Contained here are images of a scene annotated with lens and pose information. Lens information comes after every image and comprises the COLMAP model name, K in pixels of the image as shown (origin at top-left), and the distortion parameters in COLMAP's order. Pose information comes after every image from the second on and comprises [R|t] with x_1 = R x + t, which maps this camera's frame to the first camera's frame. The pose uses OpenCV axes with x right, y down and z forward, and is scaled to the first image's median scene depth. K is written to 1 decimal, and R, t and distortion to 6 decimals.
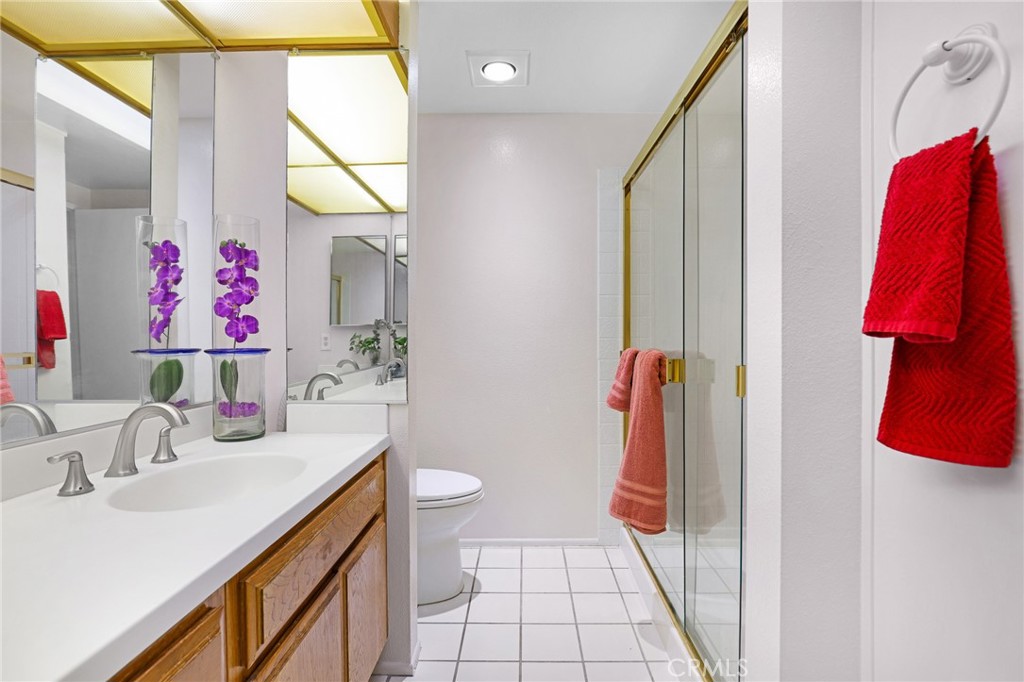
lens RADIAL K [[477.5, 0, 523.4], [0, 477.5, 338.6], [0, 0, 1]] dist [-0.036679, 0.008457]
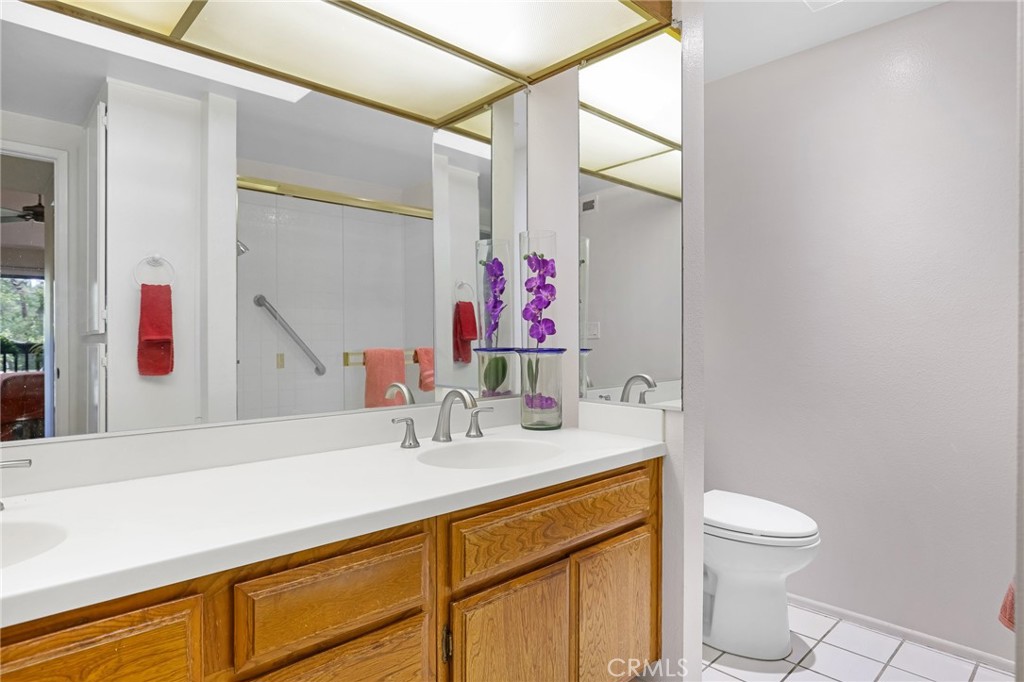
lens RADIAL K [[572.7, 0, 512.0], [0, 572.7, 341.0], [0, 0, 1]] dist [-0.003009, -0.000898]
pose [[0.692791, 0.004815, -0.721123, 0.334979], [-0.004094, 0.999988, 0.002743, 0.000482], [0.721127, 0.001052, 0.692802, 0.004045]]
